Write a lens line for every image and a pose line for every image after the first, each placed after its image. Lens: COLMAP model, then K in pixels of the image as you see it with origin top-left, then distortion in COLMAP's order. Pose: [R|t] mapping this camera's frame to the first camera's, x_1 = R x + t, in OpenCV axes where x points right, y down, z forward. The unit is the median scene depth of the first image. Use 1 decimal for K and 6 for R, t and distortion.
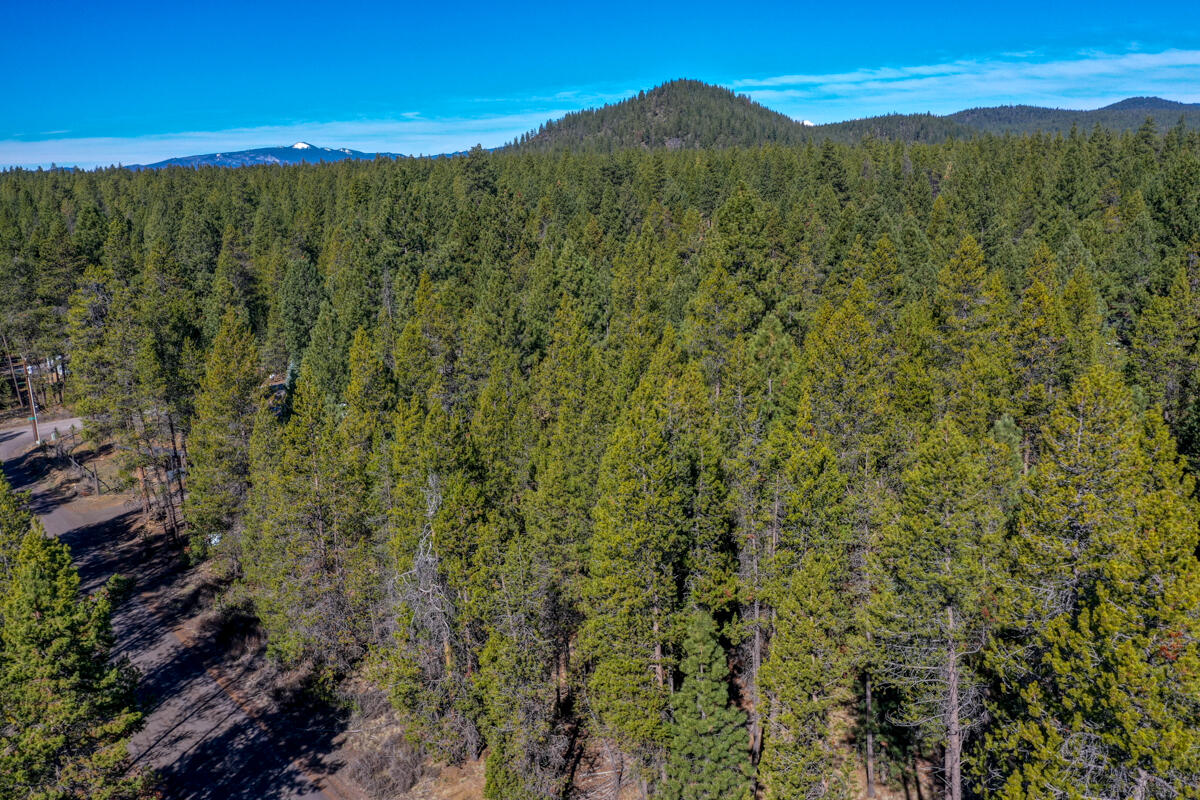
lens RADIAL K [[966.9, 0, 600.0], [0, 966.9, 400.0], [0, 0, 1]] dist [0.058027, 0.003131]
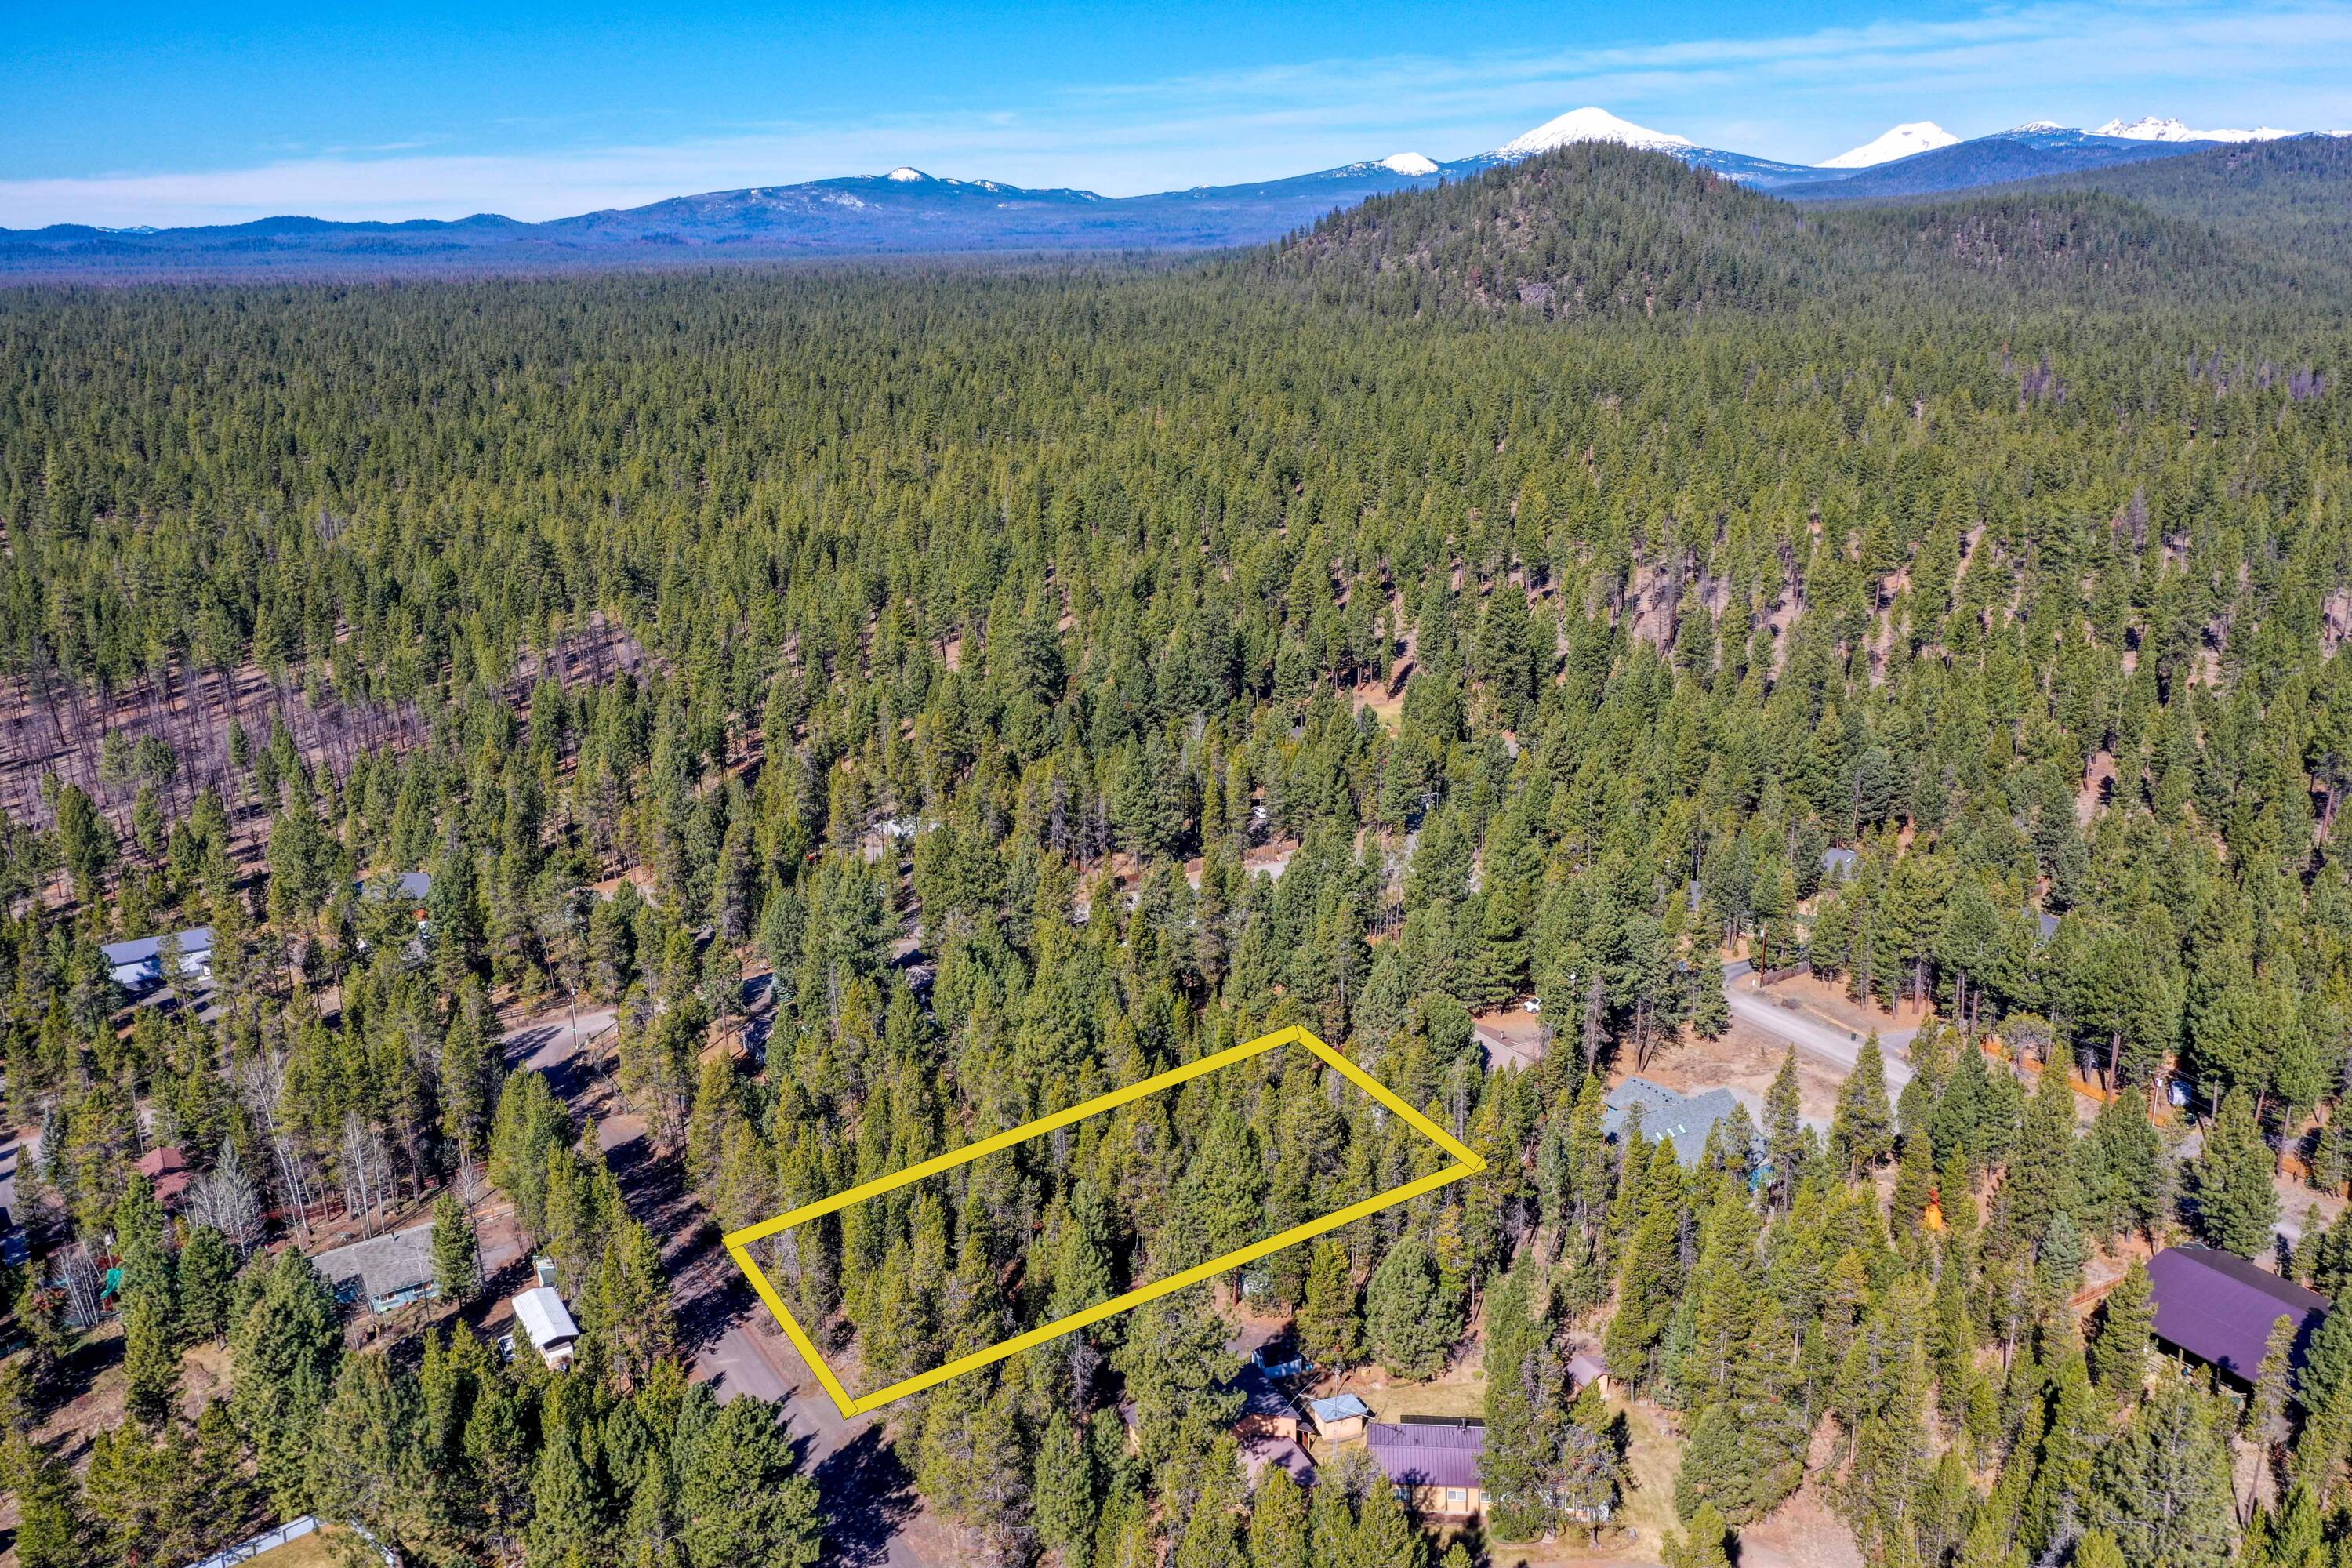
lens RADIAL K [[1919.7, 0, 1176.0], [0, 1919.7, 784.0], [0, 0, 1]] dist [0.044384, -0.003337]
pose [[0.987625, 0.057544, -0.145897, 0.738925], [-0.048741, 0.996809, 0.063211, -0.678804], [0.149069, -0.055317, 0.987278, -1.824184]]
